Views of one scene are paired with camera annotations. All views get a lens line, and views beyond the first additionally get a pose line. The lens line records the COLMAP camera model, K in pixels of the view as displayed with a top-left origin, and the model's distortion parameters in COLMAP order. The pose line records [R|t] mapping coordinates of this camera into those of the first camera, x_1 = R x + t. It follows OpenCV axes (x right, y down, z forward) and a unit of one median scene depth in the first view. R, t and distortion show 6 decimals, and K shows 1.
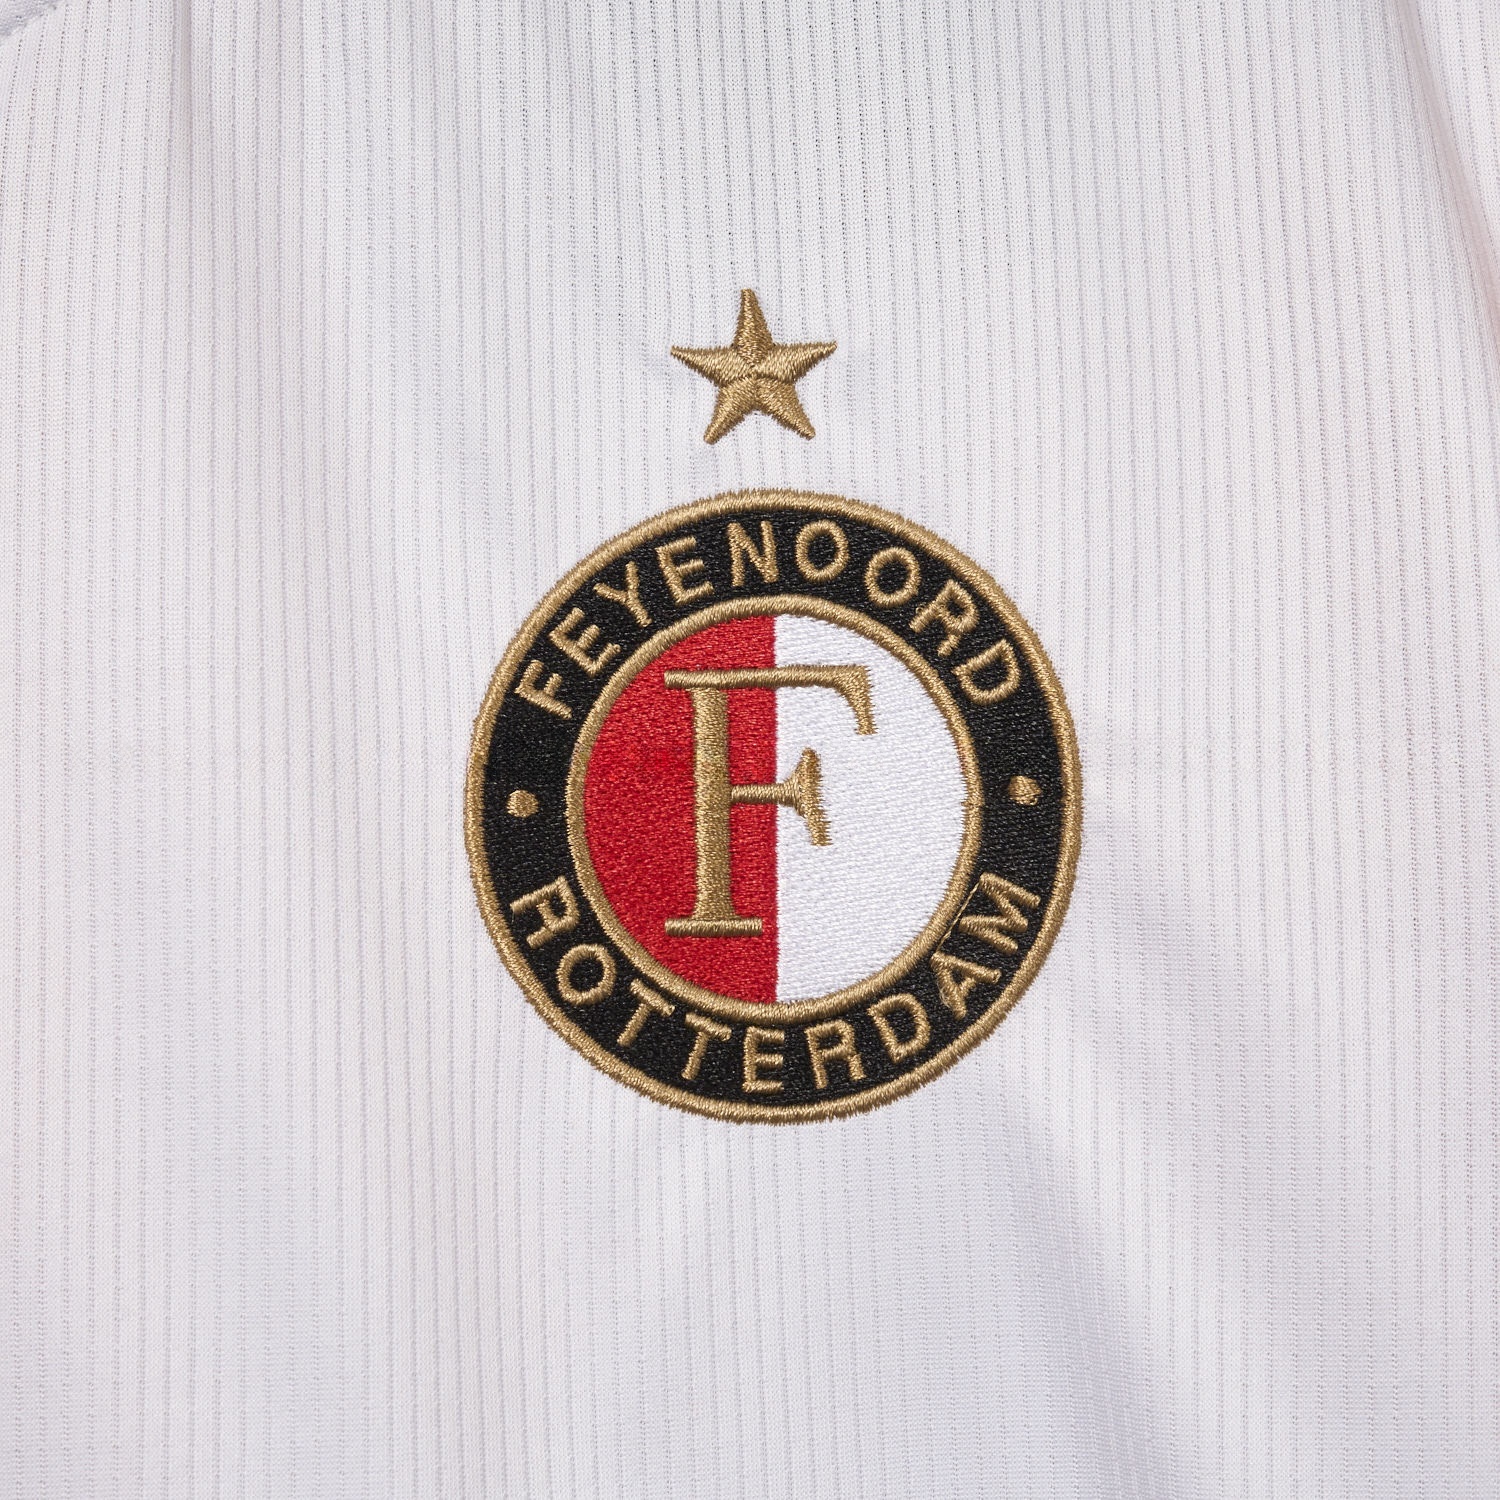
lens RADIAL K [[3585.9, 0, 749.4], [0, 3585.9, 749.7], [0, 0, 1]] dist [-0.039786, 0.000000]
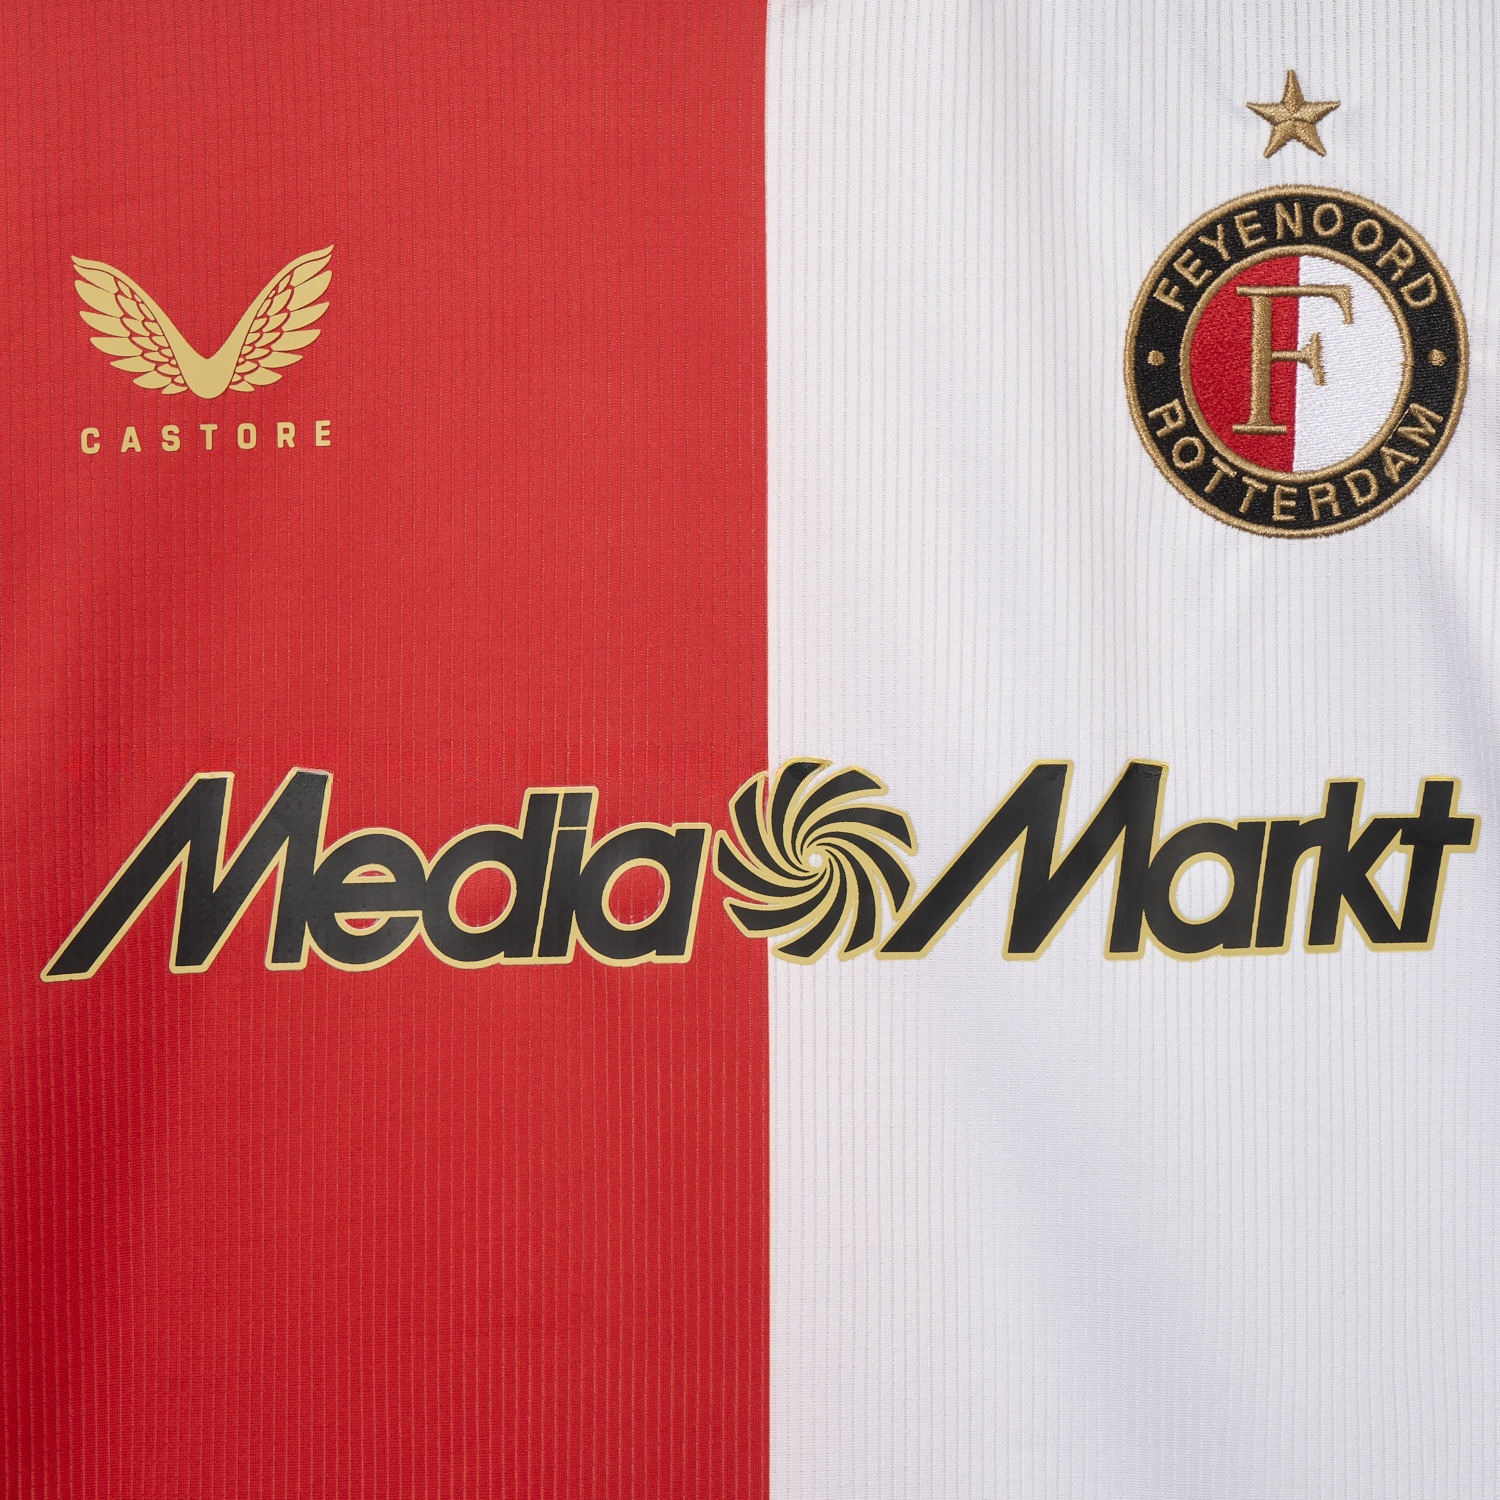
lens RADIAL K [[3585.9, 0, 752.0], [0, 3585.9, 751.6], [0, 0, 1]] dist [-0.039786, 0.000000]
pose [[0.992611, 0.036563, -0.115699, -0.049230], [-0.022936, 0.992868, 0.116990, 0.005421], [0.119152, -0.113472, 0.986371, -0.832702]]
